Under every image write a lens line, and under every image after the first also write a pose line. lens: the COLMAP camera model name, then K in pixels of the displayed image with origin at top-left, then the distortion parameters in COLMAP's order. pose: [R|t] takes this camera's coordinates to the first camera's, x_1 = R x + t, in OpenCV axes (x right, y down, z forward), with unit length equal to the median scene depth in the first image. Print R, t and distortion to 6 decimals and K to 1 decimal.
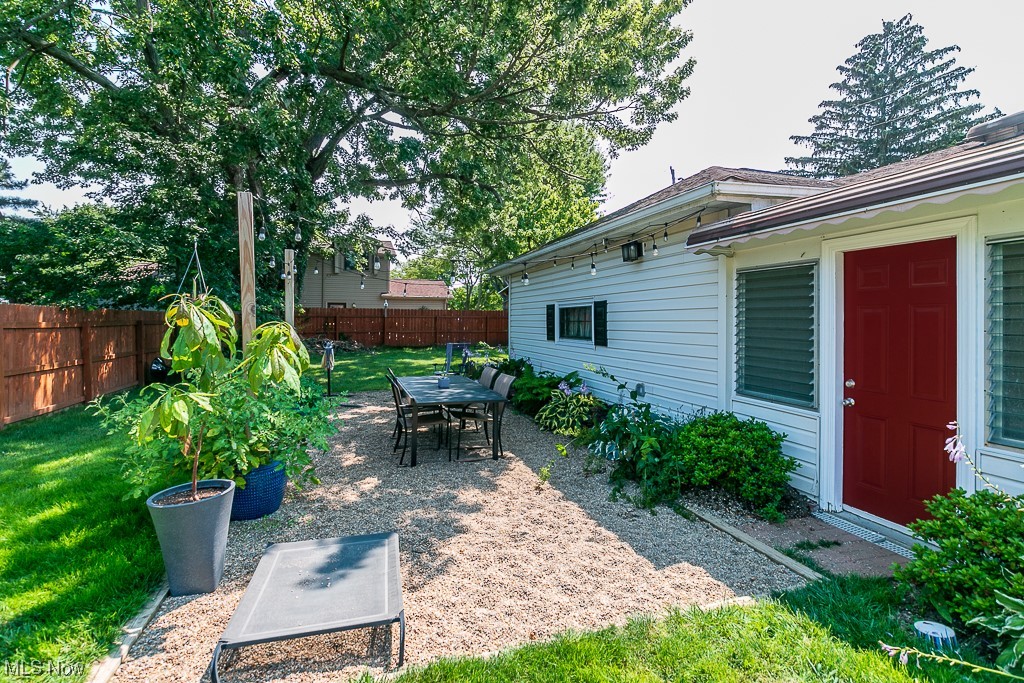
lens RADIAL K [[490.3, 0, 512.0], [0, 490.3, 341.5], [0, 0, 1]] dist [0.003354, 0.000219]
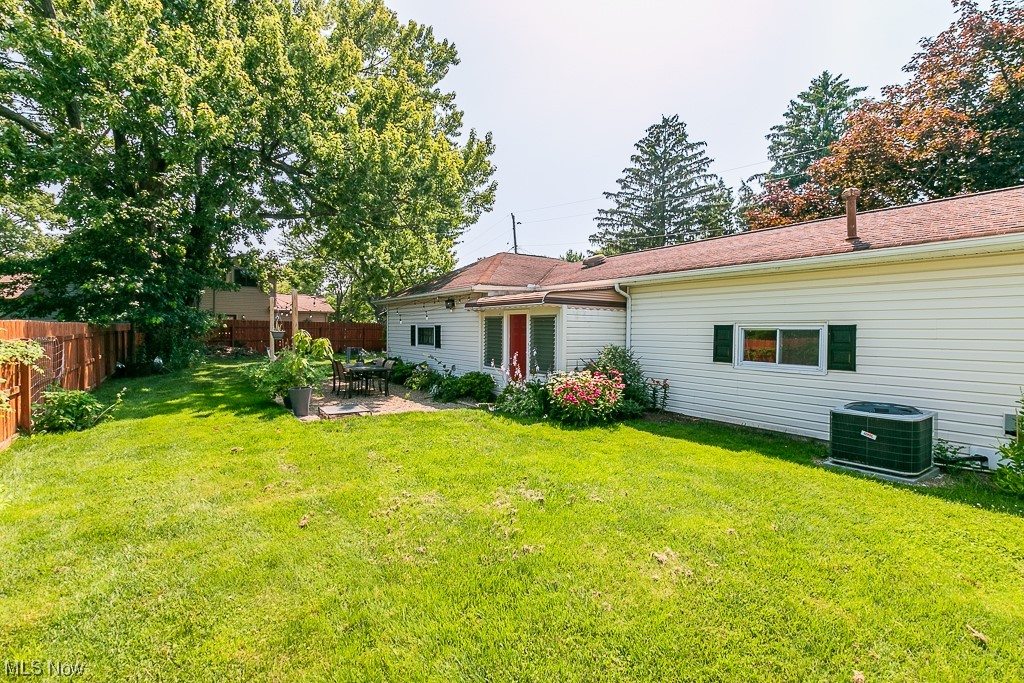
lens RADIAL K [[490.3, 0, 512.0], [0, 490.3, 341.5], [0, 0, 1]] dist [0.003354, 0.000219]
pose [[0.965638, 0.002052, 0.259881, -0.012437], [0.002638, 0.999840, -0.017698, 0.005282], [-0.259876, 0.017776, 0.965478, -0.278049]]
